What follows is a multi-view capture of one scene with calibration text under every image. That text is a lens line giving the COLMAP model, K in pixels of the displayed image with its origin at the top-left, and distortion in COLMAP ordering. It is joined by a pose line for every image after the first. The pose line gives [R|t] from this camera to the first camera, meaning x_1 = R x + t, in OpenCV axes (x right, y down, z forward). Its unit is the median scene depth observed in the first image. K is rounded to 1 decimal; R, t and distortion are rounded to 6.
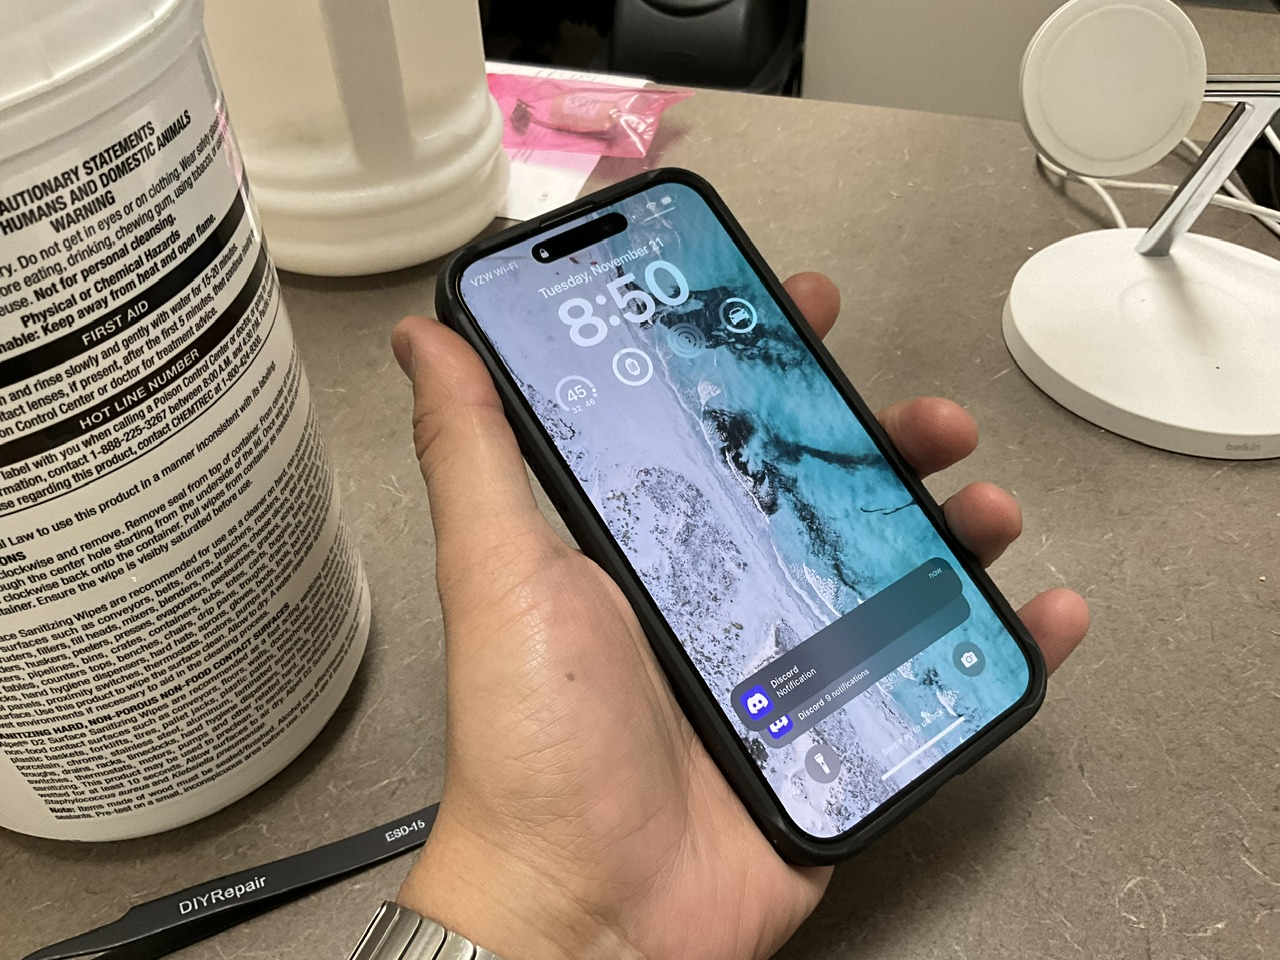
lens RADIAL K [[1071.6, 0, 640.0], [0, 1071.6, 480.0], [0, 0, 1]] dist [0.092703, -0.210059]
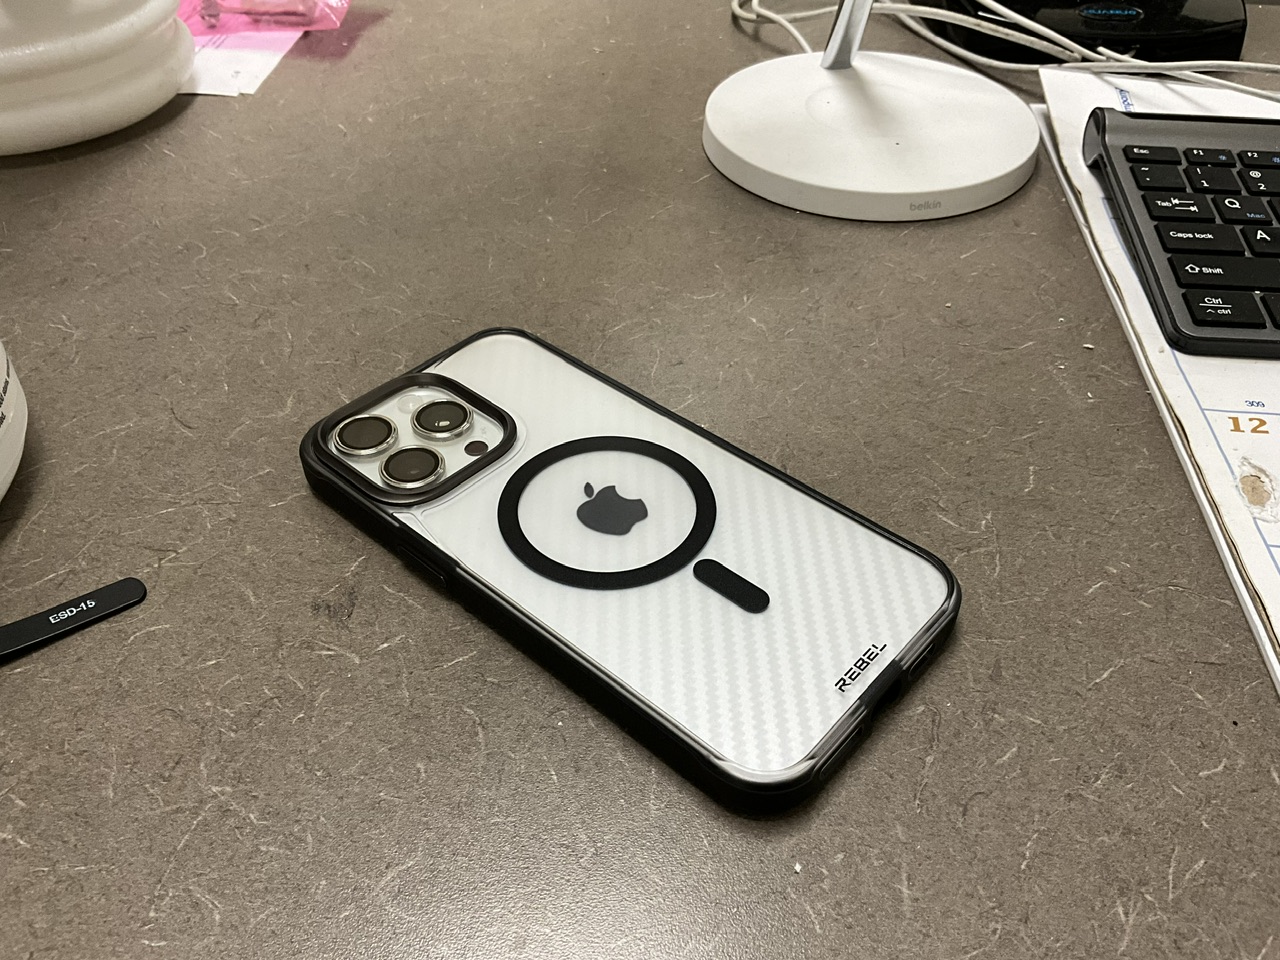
lens RADIAL K [[1071.6, 0, 640.0], [0, 1071.6, 480.0], [0, 0, 1]] dist [0.092703, -0.210059]
pose [[0.979118, -0.125824, 0.159674, 0.132824], [0.130583, 0.991243, -0.019626, 0.331205], [-0.155806, 0.040067, 0.986975, 0.030313]]
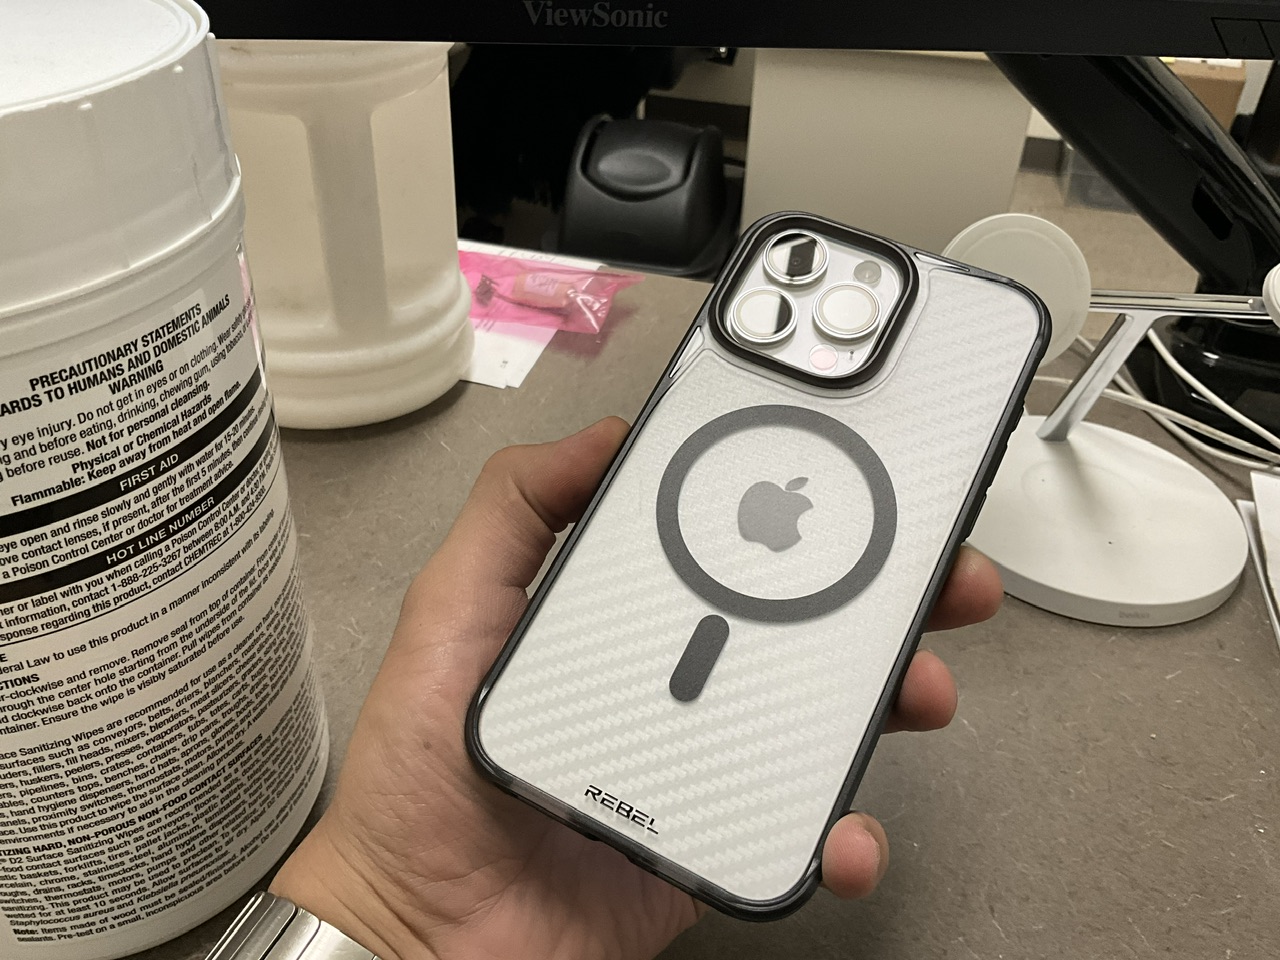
lens RADIAL K [[1071.6, 0, 640.0], [0, 1071.6, 480.0], [0, 0, 1]] dist [0.092703, -0.210059]
pose [[0.997370, 0.037832, 0.061825, -0.029741], [-0.028597, 0.989169, -0.143968, 0.009525], [-0.066602, 0.141821, 0.987649, -0.121469]]
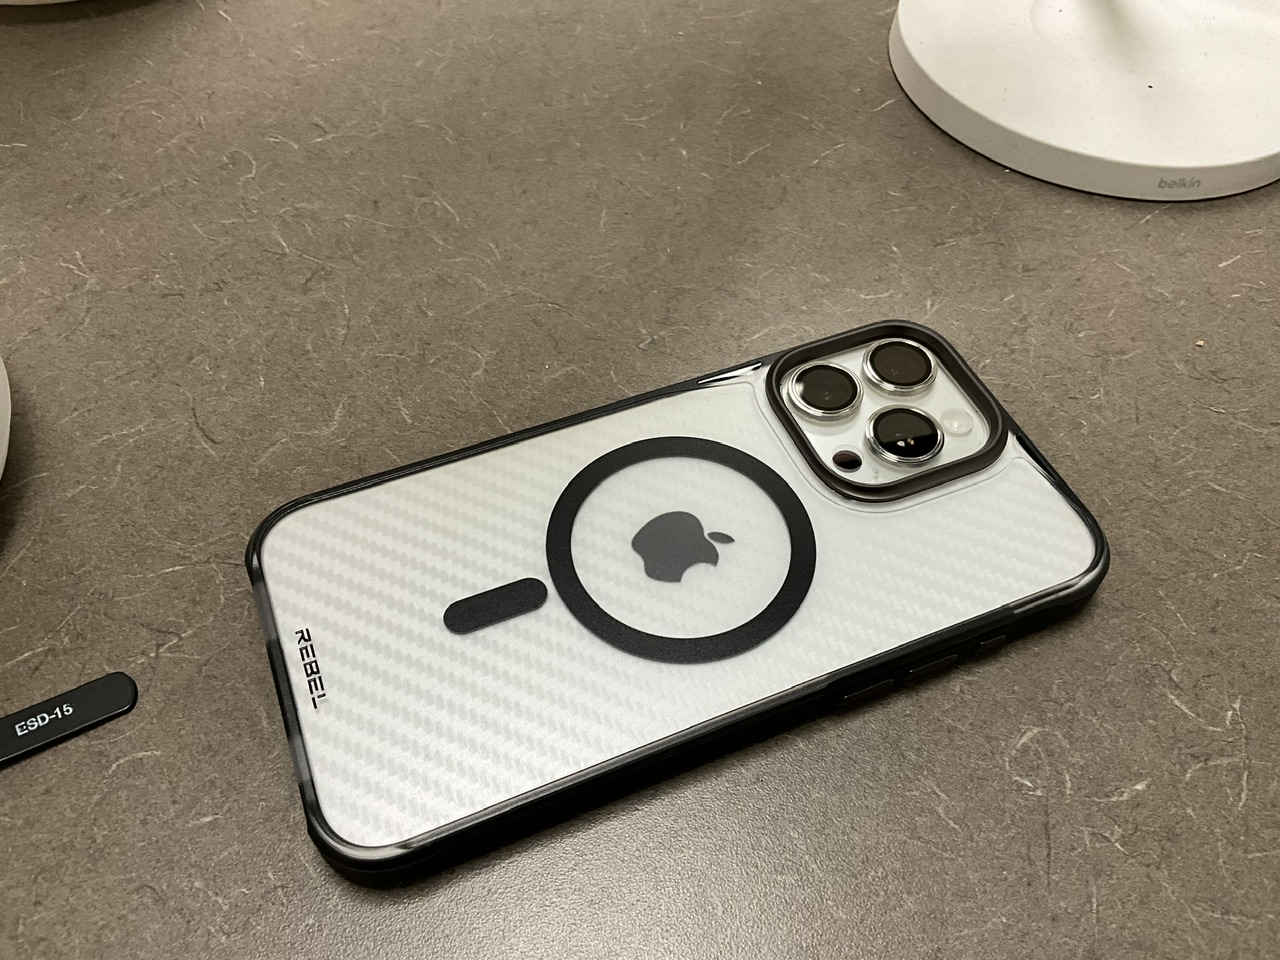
lens RADIAL K [[1081.7, 0, 631.9], [0, 1081.7, 482.3], [0, 0, 1]] dist [0.090818, -0.213994]
pose [[0.997192, -0.041865, 0.062085, 0.151899], [0.032077, 0.988010, 0.151019, 0.079633], [-0.067663, -0.148604, 0.986579, 0.315762]]
